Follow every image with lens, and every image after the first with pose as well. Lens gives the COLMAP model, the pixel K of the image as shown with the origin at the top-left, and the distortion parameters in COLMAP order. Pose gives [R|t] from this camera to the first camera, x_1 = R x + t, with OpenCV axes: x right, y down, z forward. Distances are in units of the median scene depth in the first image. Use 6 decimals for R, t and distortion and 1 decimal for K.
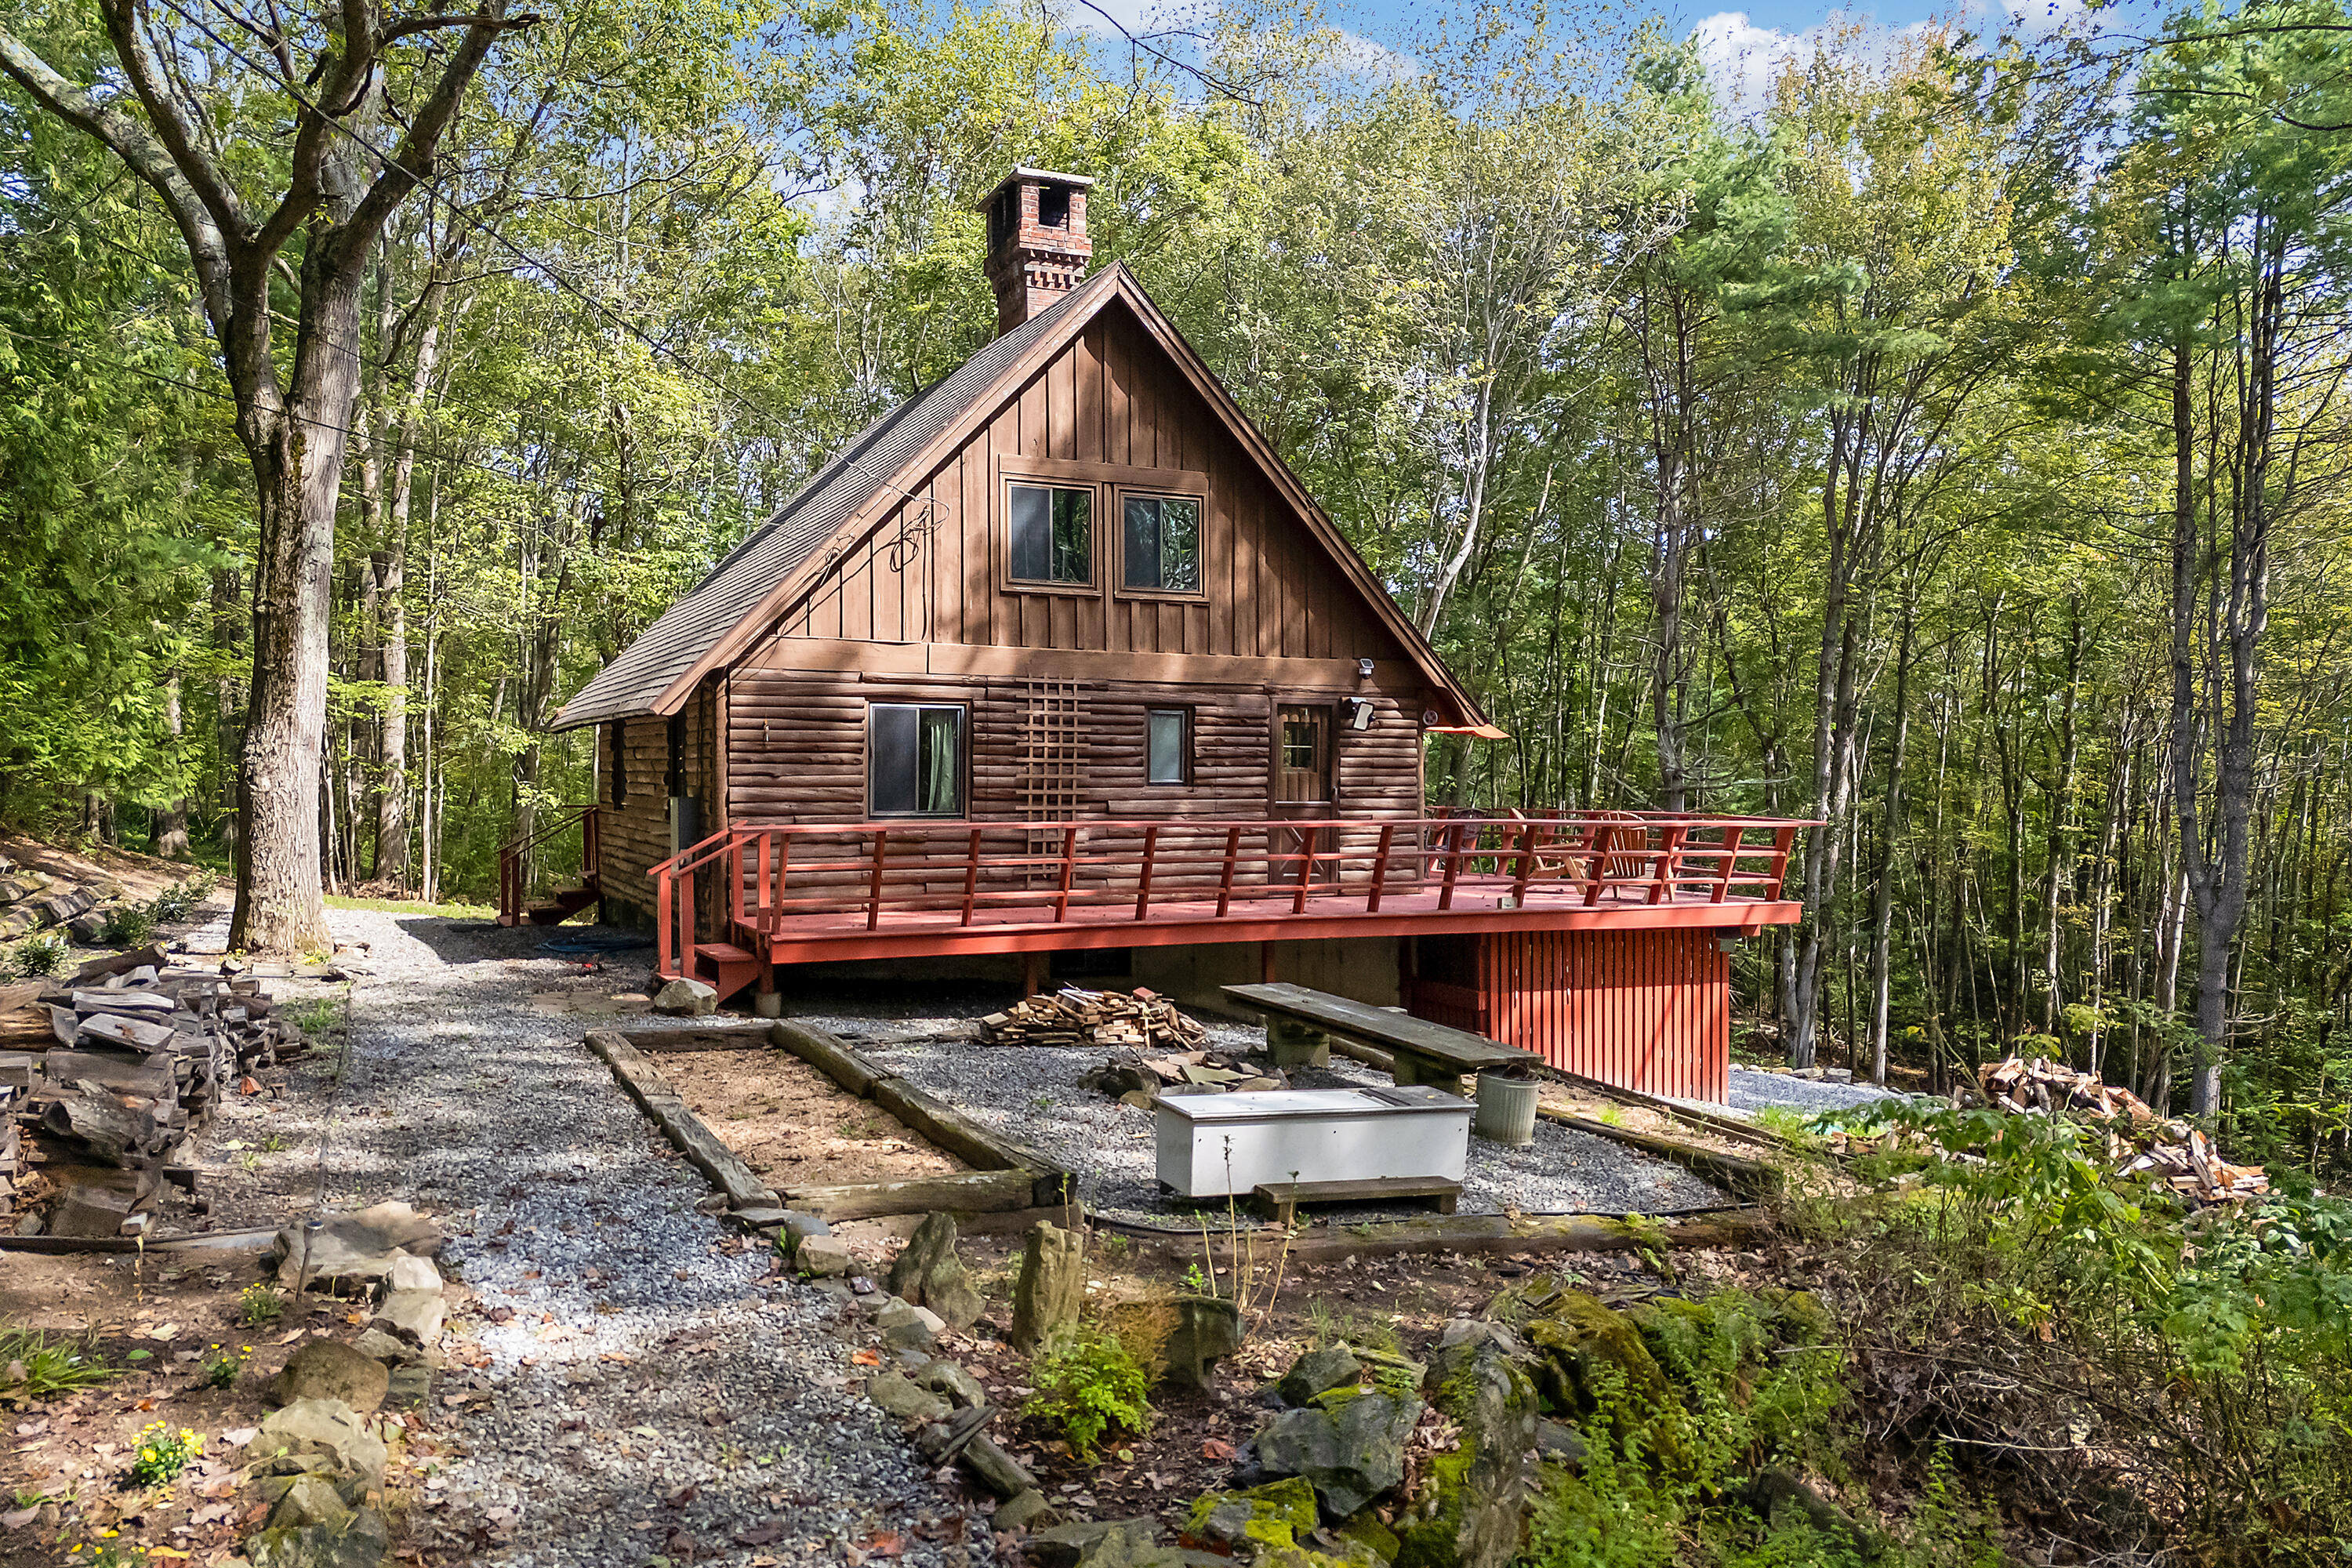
lens RADIAL K [[1703.2, 0, 1164.0], [0, 1703.2, 777.1], [0, 0, 1]] dist [0.143438, -0.173622]
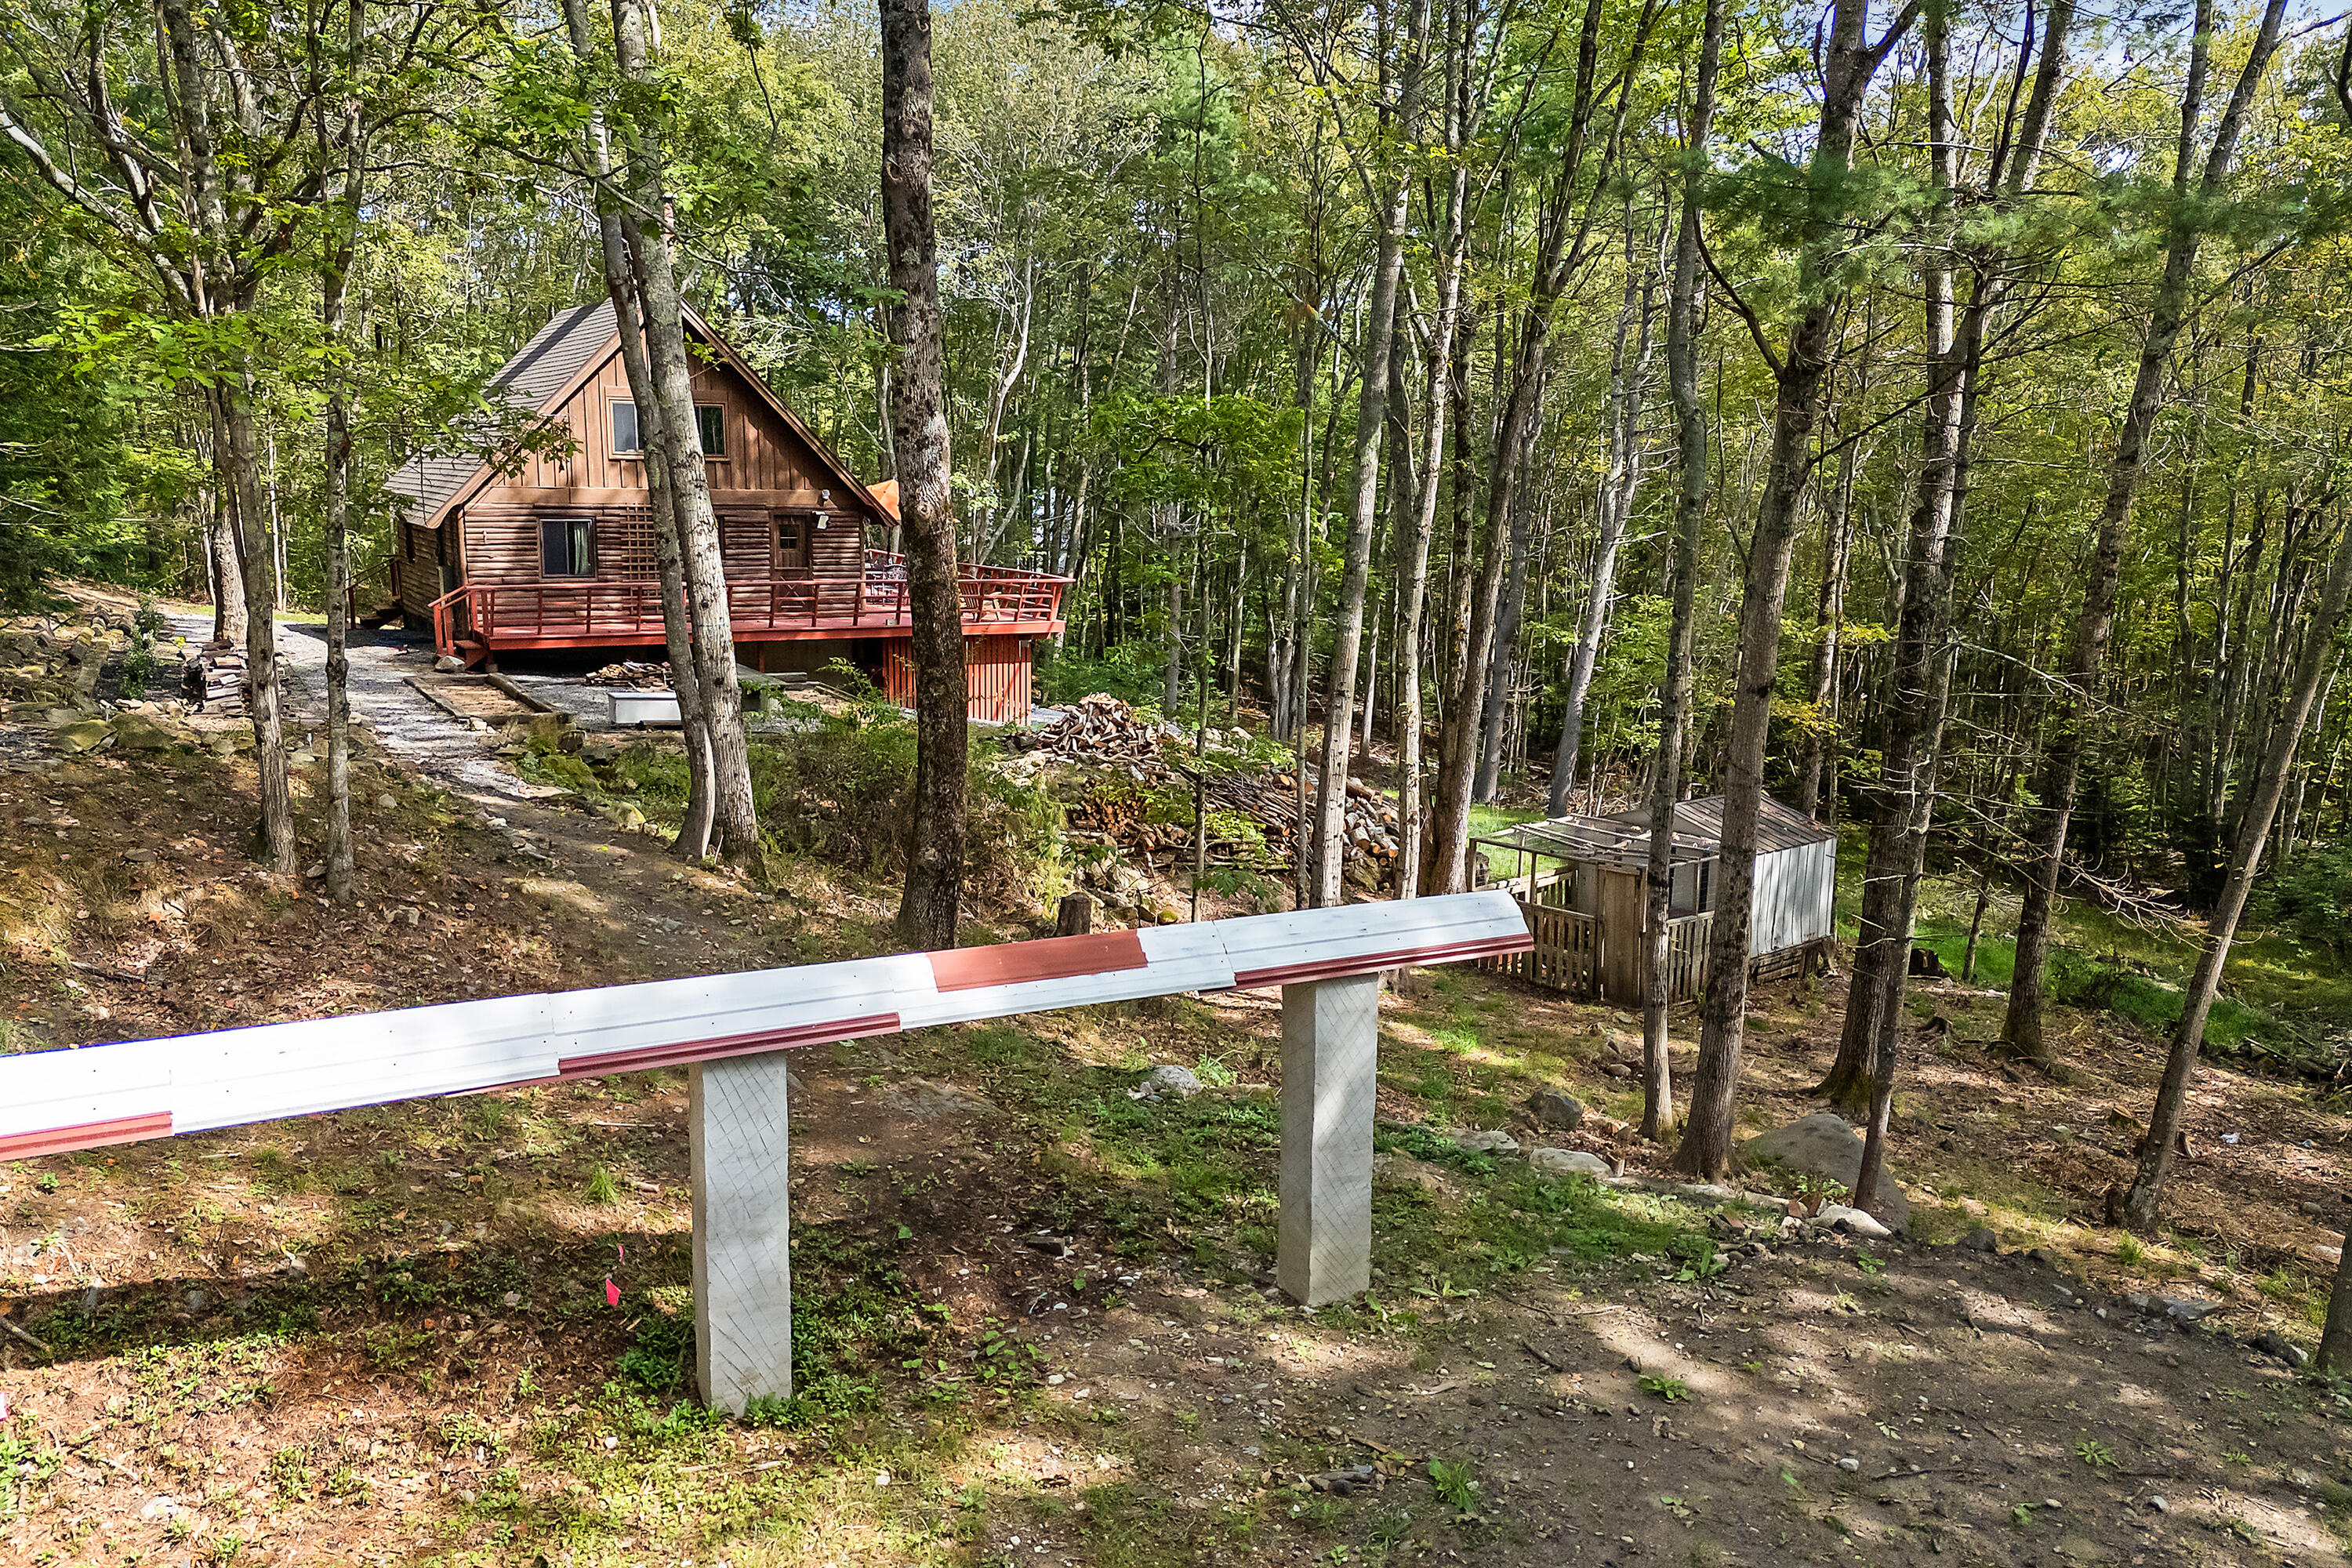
lens RADIAL K [[1742.4, 0, 1161.8], [0, 1742.4, 780.8], [0, 0, 1]] dist [0.118895, -0.098814]
pose [[0.996092, -0.007792, 0.087982, 0.338000], [-0.007641, 0.984765, 0.173725, -0.099580], [-0.087995, -0.173718, 0.980856, -1.046041]]
